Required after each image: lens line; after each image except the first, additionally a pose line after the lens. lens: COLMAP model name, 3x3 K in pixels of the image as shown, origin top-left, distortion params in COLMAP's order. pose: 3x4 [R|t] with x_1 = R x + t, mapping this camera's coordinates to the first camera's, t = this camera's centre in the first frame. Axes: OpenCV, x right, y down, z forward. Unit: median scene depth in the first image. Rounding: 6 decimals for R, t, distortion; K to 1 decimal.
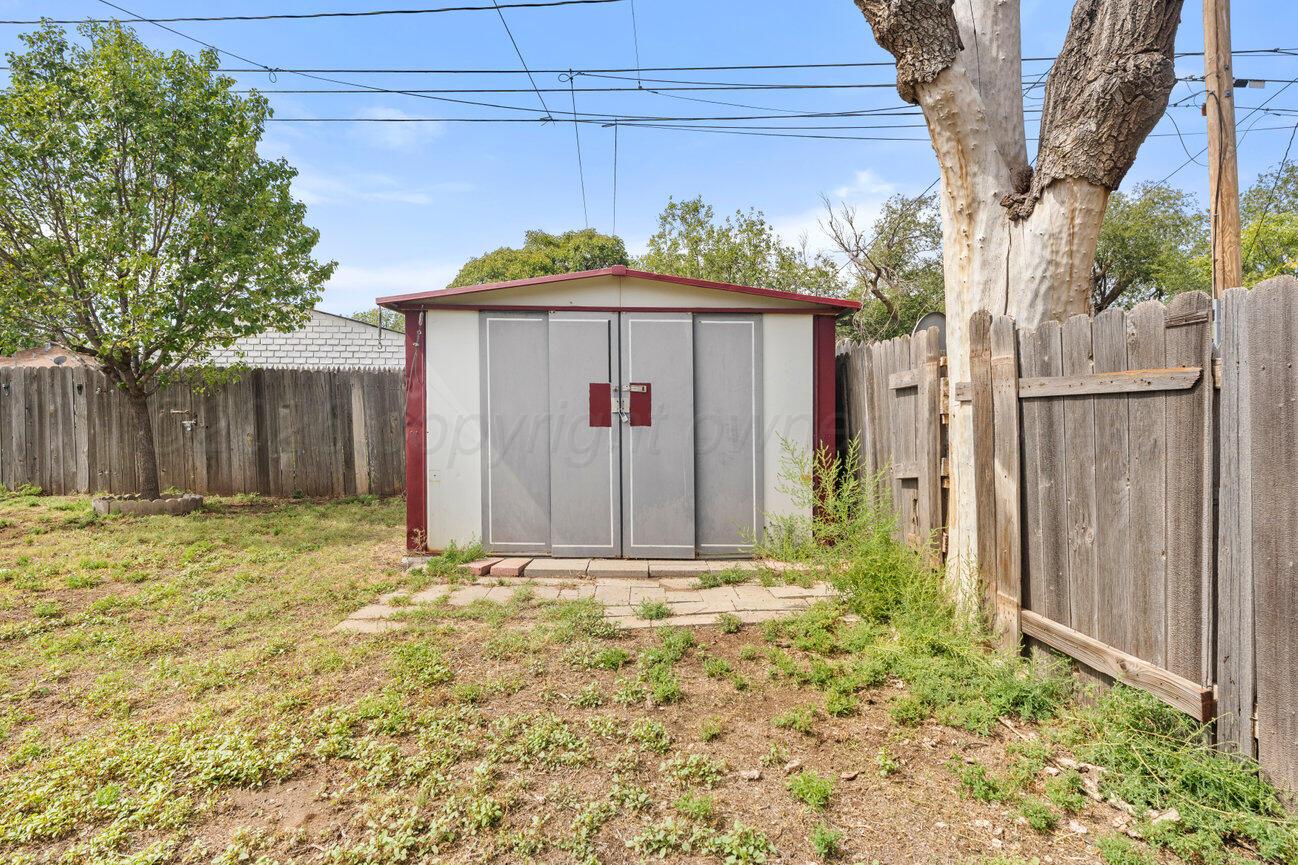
lens RADIAL K [[671.0, 0, 650.7], [0, 671.0, 427.6], [0, 0, 1]] dist [0.003455, -0.001902]
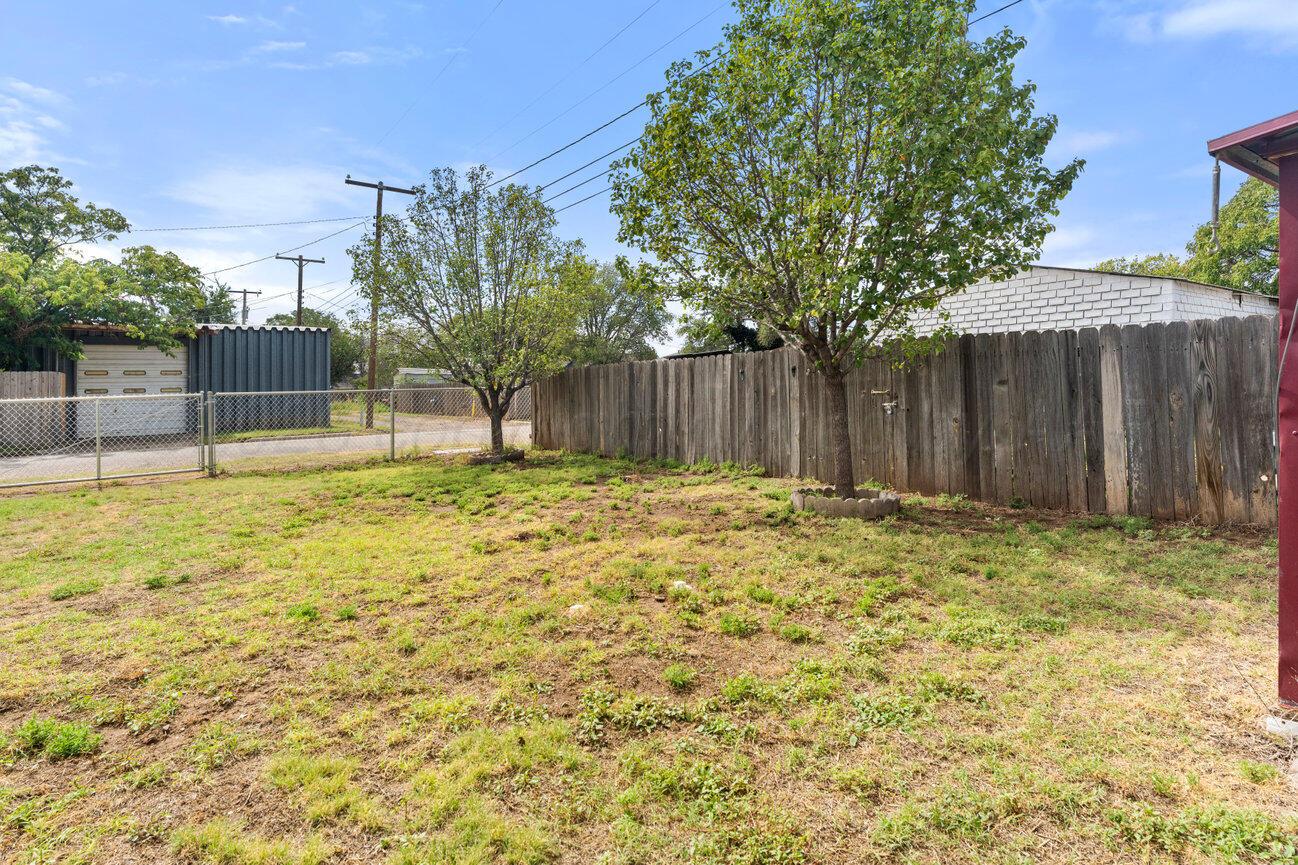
lens RADIAL K [[671.0, 0, 647.5], [0, 671.0, 425.2], [0, 0, 1]] dist [0.003455, -0.001902]
pose [[0.560128, 0.023595, -0.828070, -0.156497], [0.004196, 0.999501, 0.031318, -0.009799], [0.828395, -0.021017, 0.559750, 0.274614]]
